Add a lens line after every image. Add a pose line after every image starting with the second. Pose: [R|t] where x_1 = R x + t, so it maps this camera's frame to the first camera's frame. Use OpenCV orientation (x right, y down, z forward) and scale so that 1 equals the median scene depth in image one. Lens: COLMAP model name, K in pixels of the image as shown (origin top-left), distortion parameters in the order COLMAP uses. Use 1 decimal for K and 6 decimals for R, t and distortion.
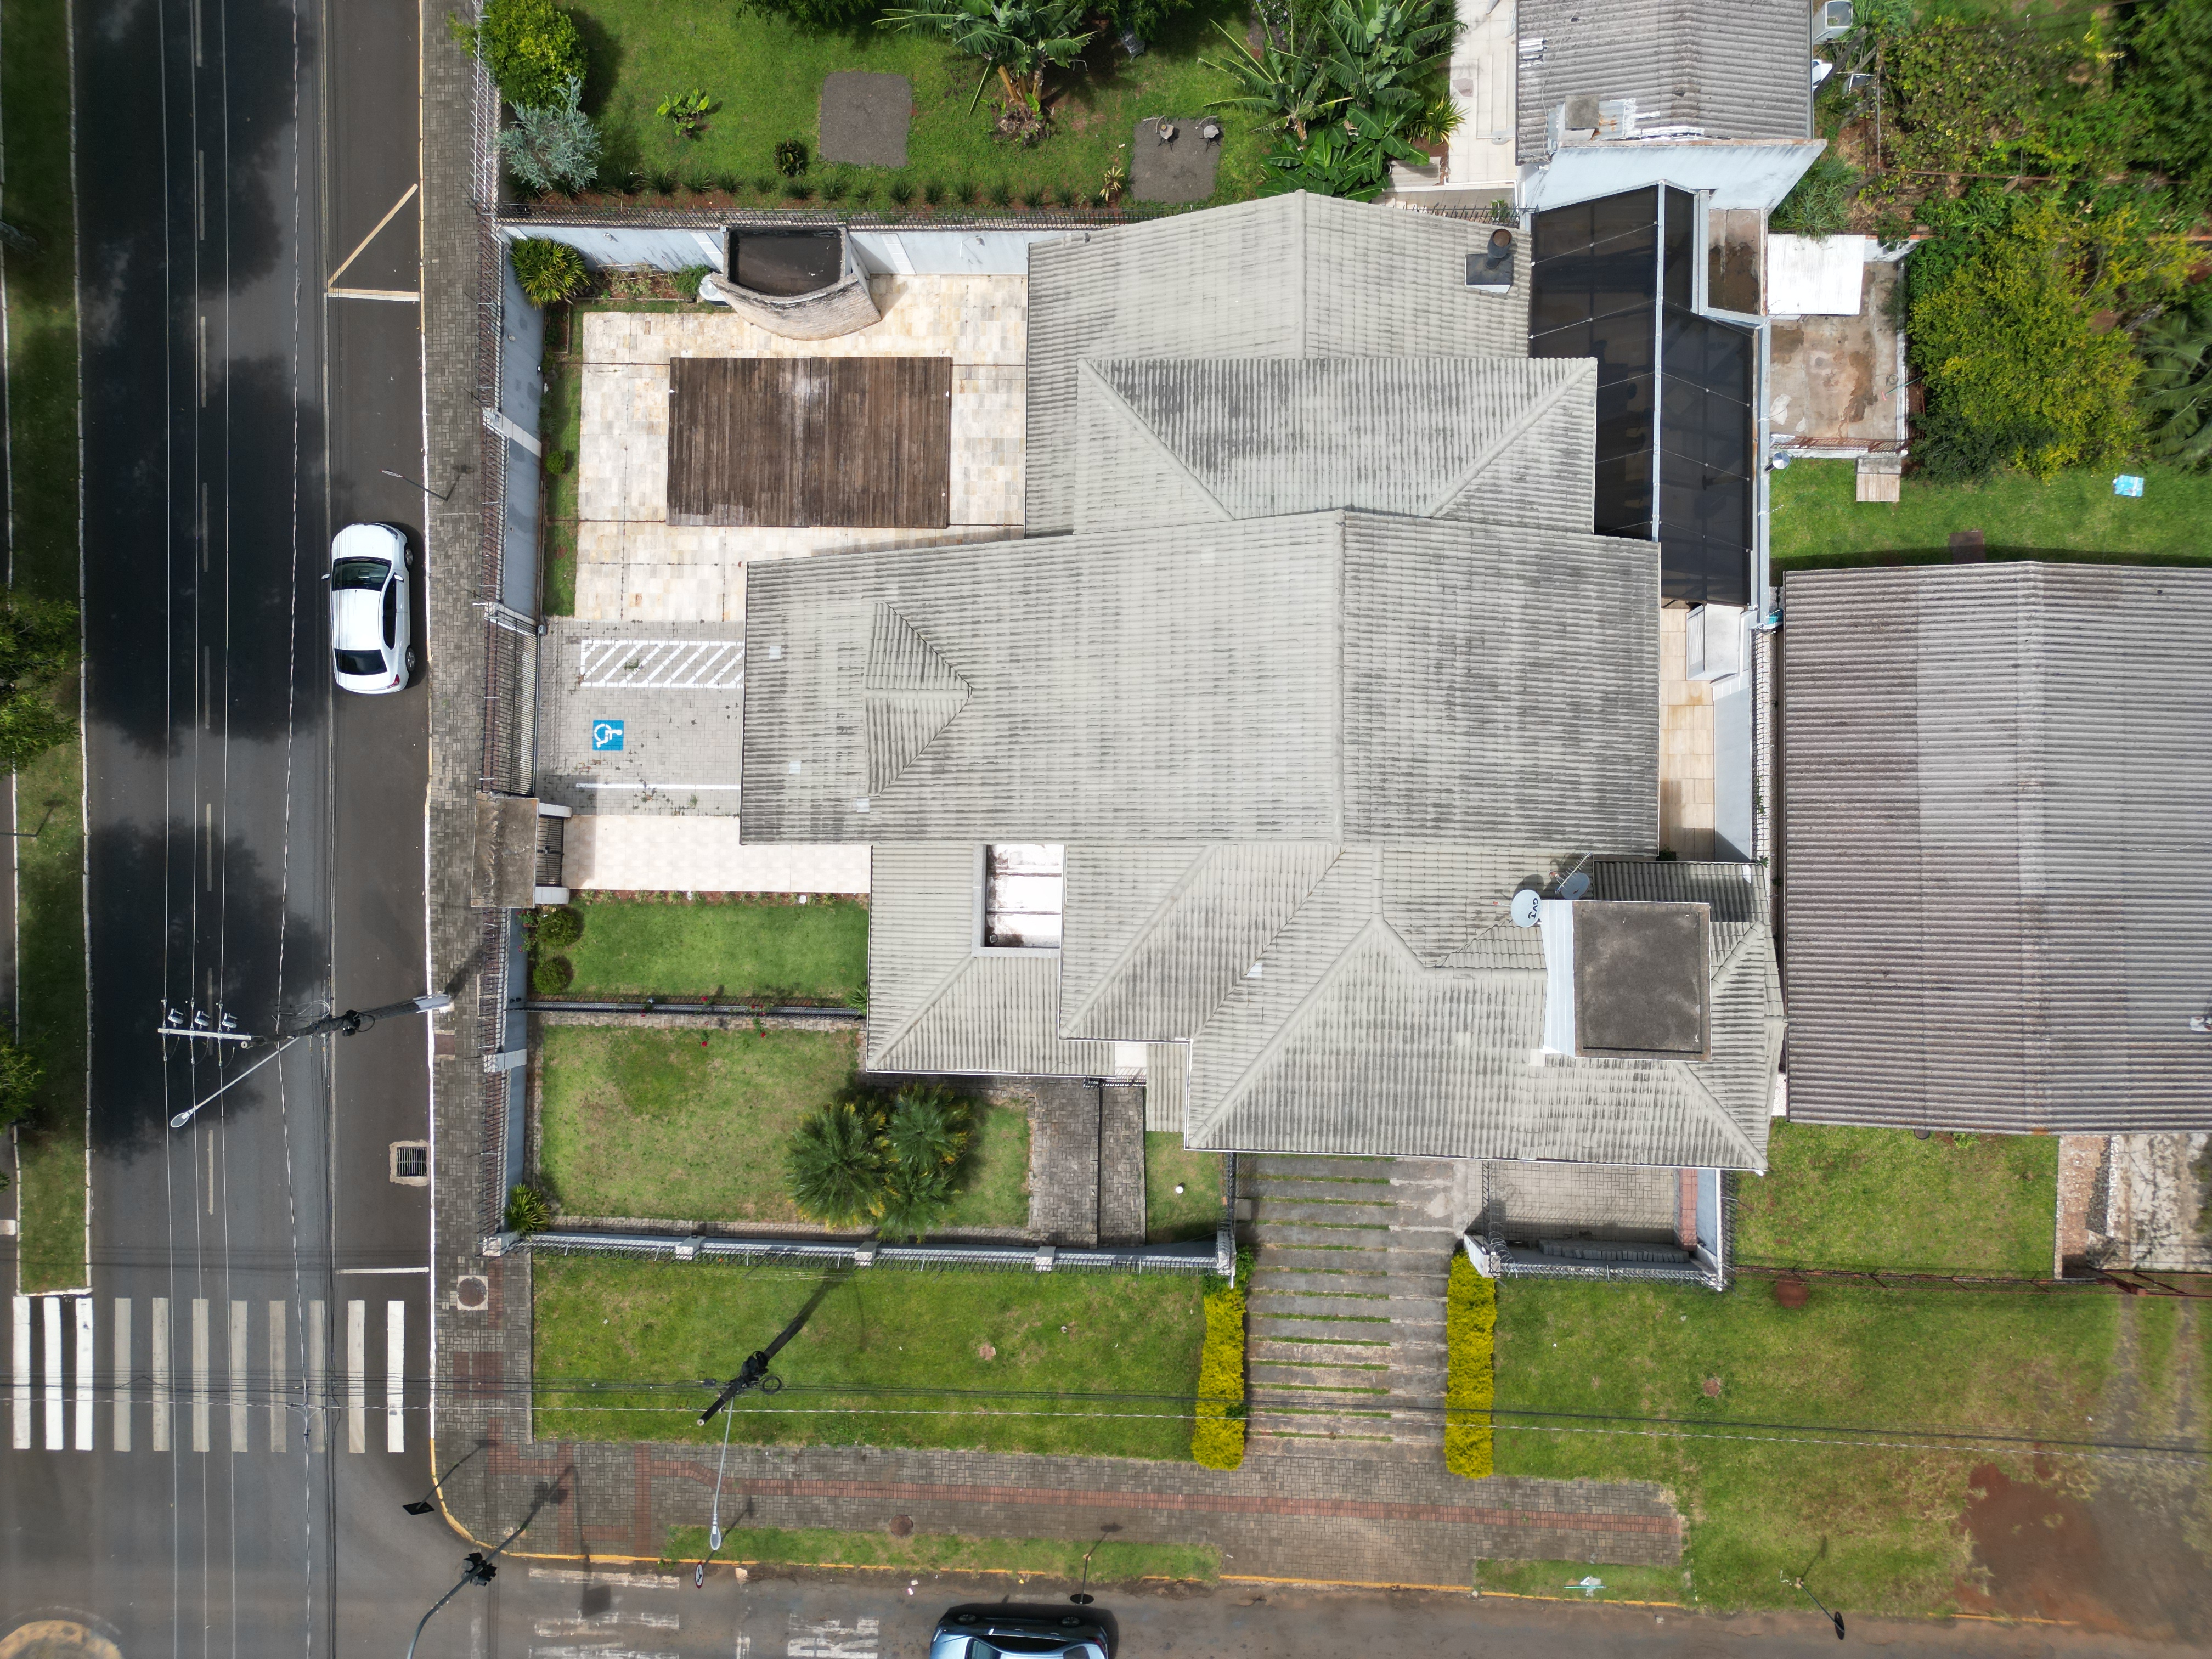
lens RADIAL K [[1540.6, 0, 1121.3], [0, 1540.6, 832.7], [0, 0, 1]] dist [0.052881, -0.036914]
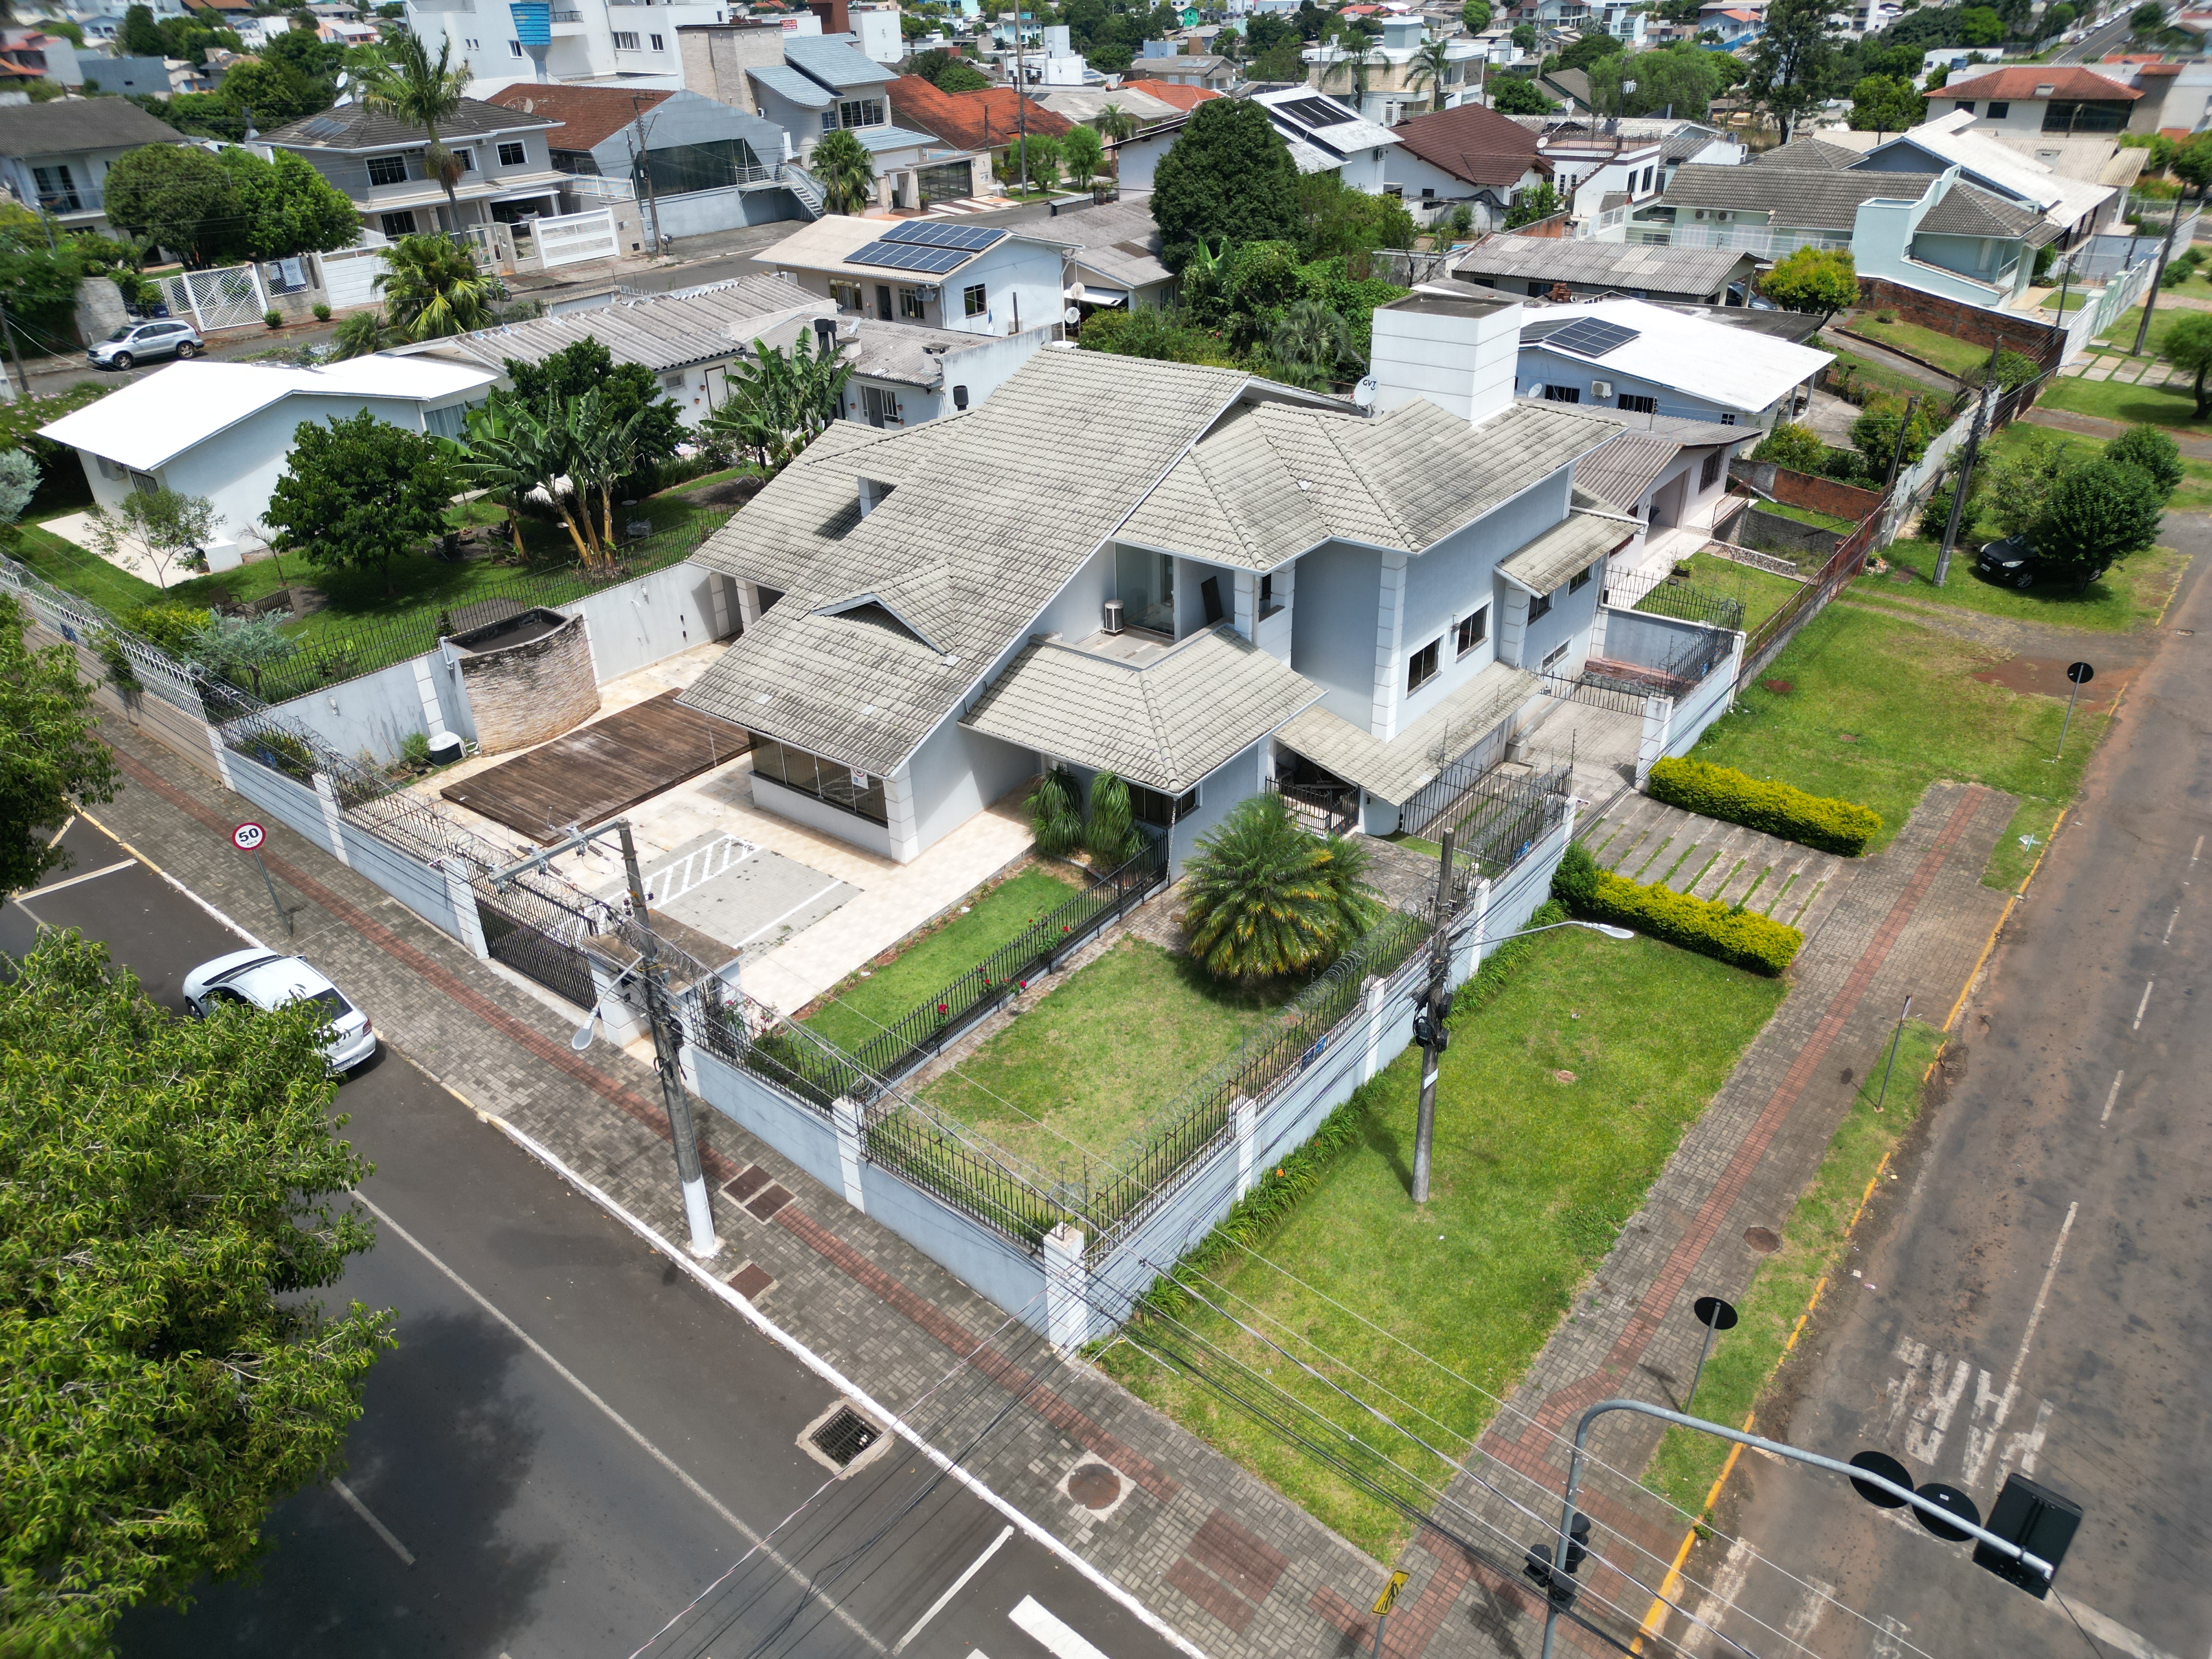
lens RADIAL K [[1540.6, 0, 1102.4], [0, 1540.6, 824.4], [0, 0, 1]] dist [0.052881, -0.036914]
pose [[0.600830, -0.362708, 0.712353, -0.727556], [0.797966, 0.325053, -0.507534, 0.504191], [-0.047466, 0.873375, 0.484730, 0.536784]]
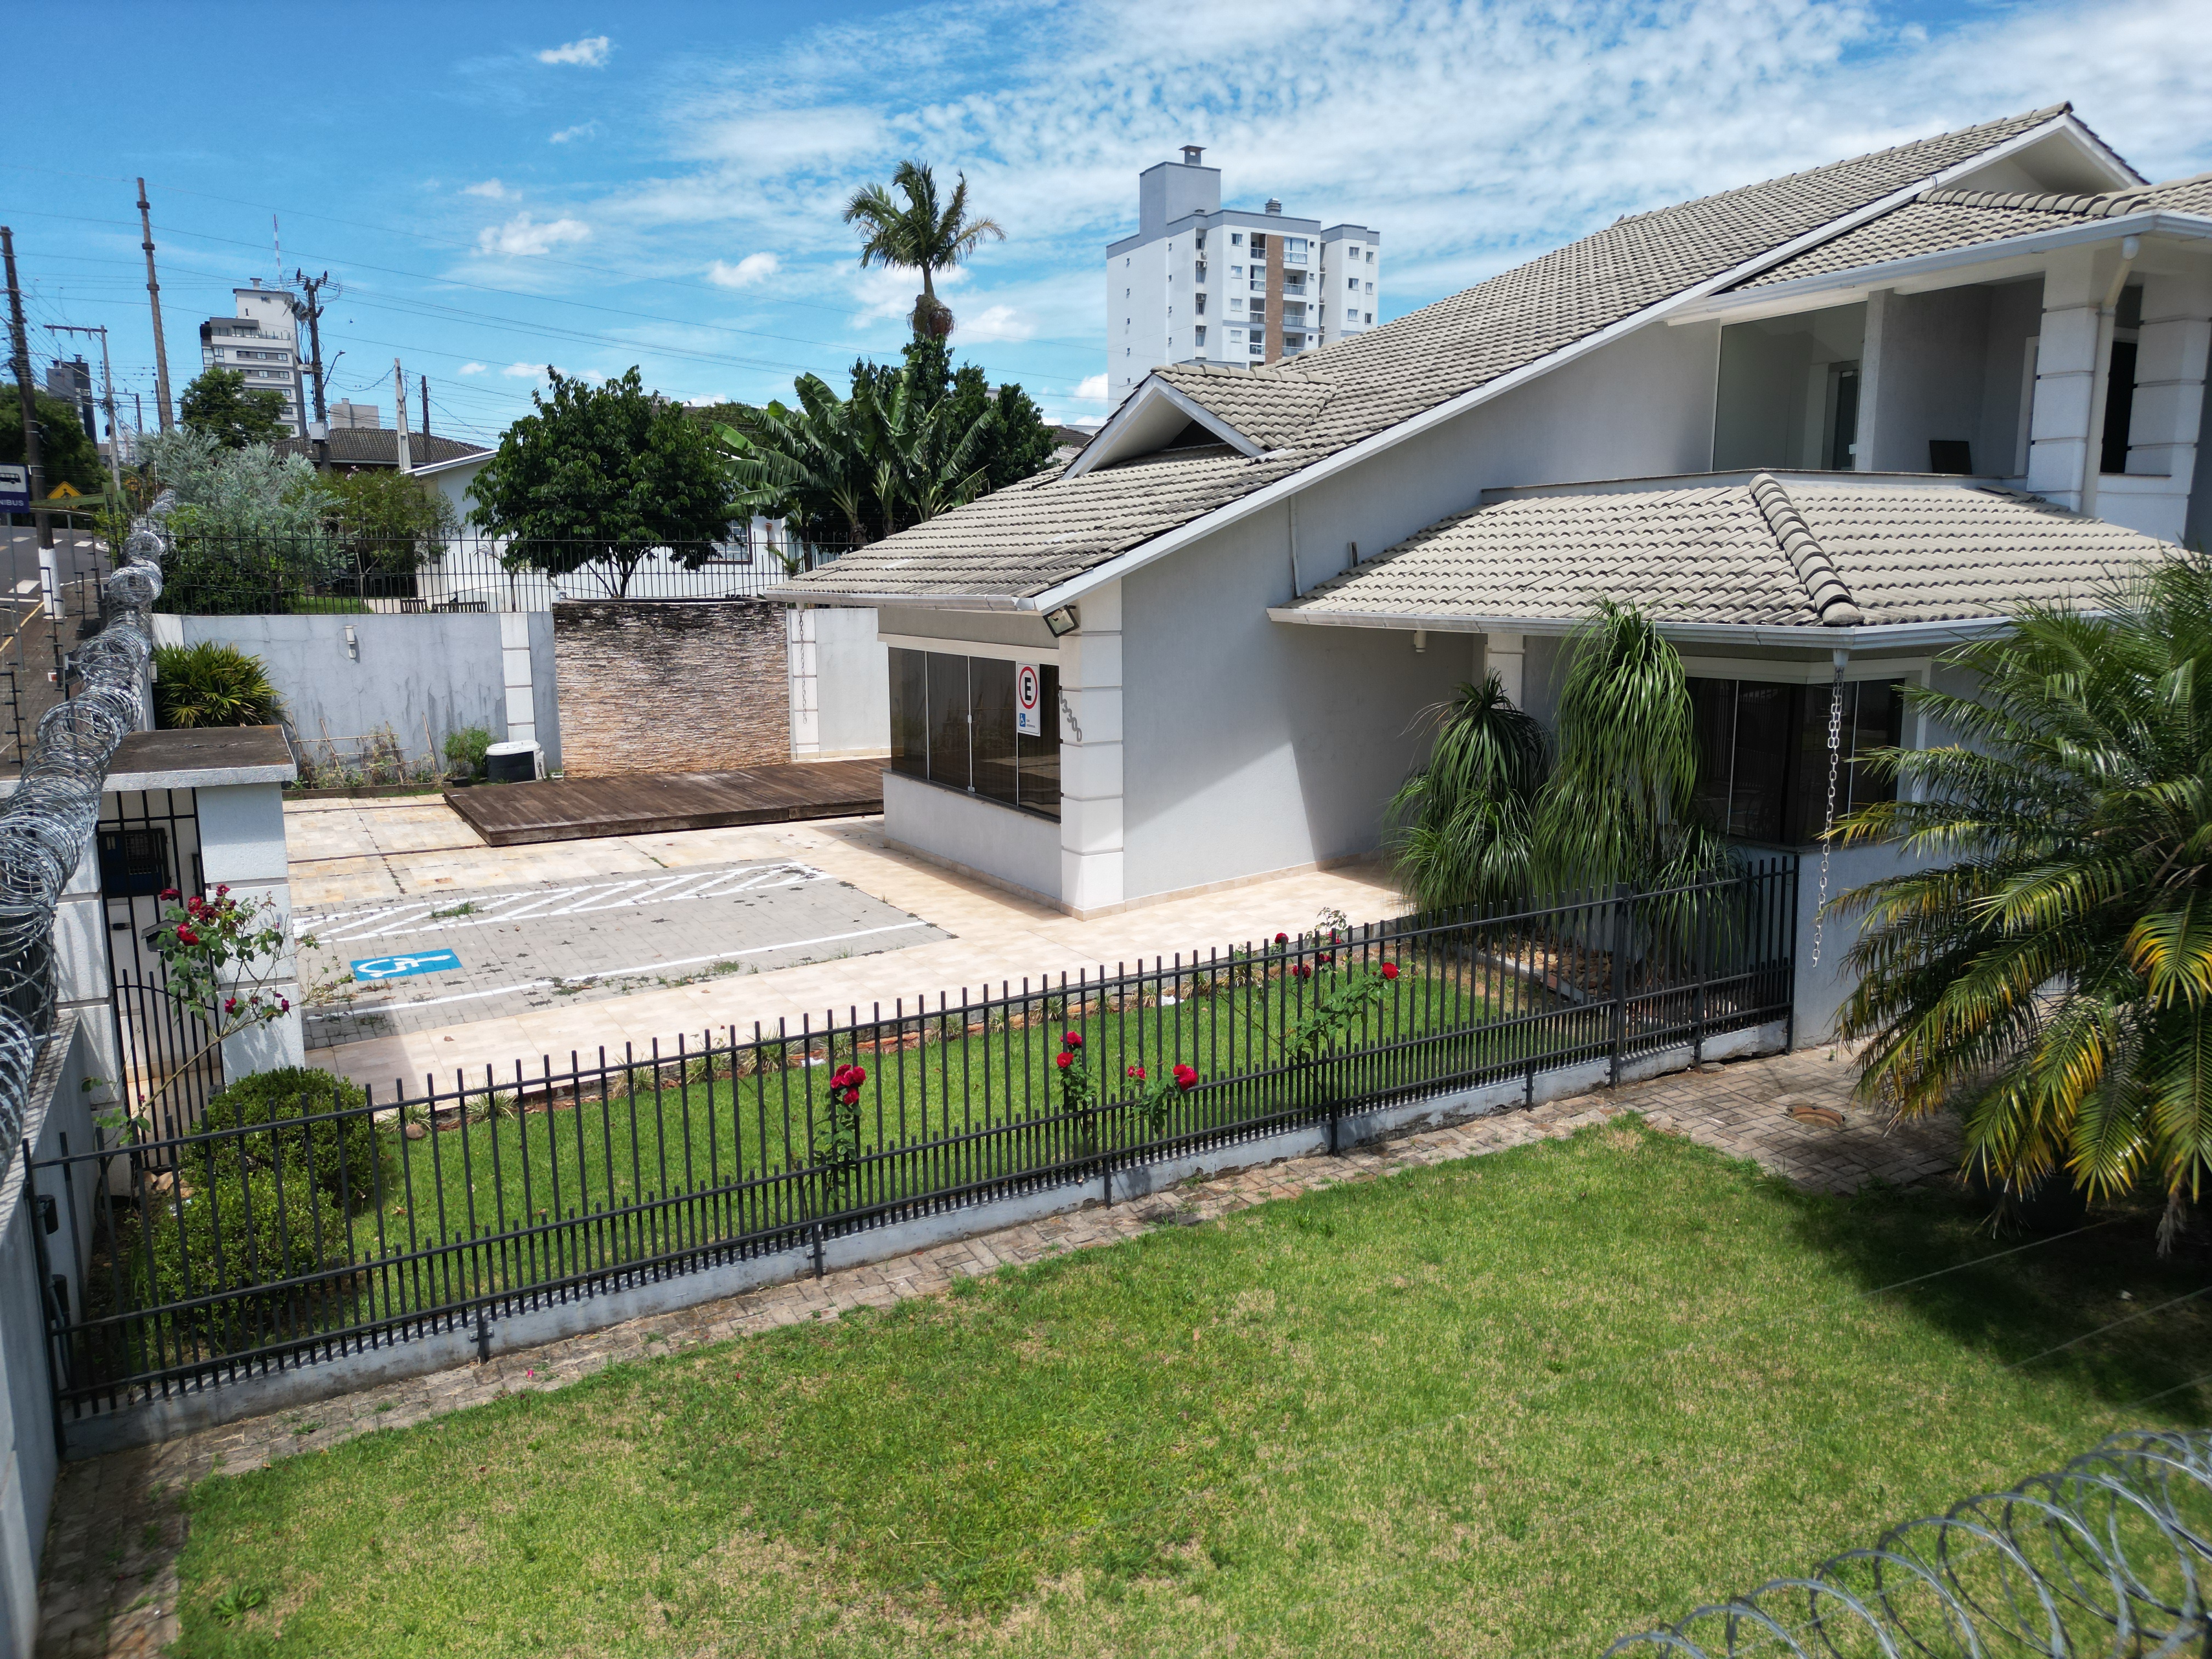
lens RADIAL K [[1540.6, 0, 1106.4], [0, 1540.6, 832.2], [0, 0, 1]] dist [0.052881, -0.036914]
pose [[0.862860, -0.035728, 0.504178, -0.364530], [0.500491, 0.199668, -0.842402, 0.283927], [-0.070571, 0.979212, 0.190168, 0.889435]]
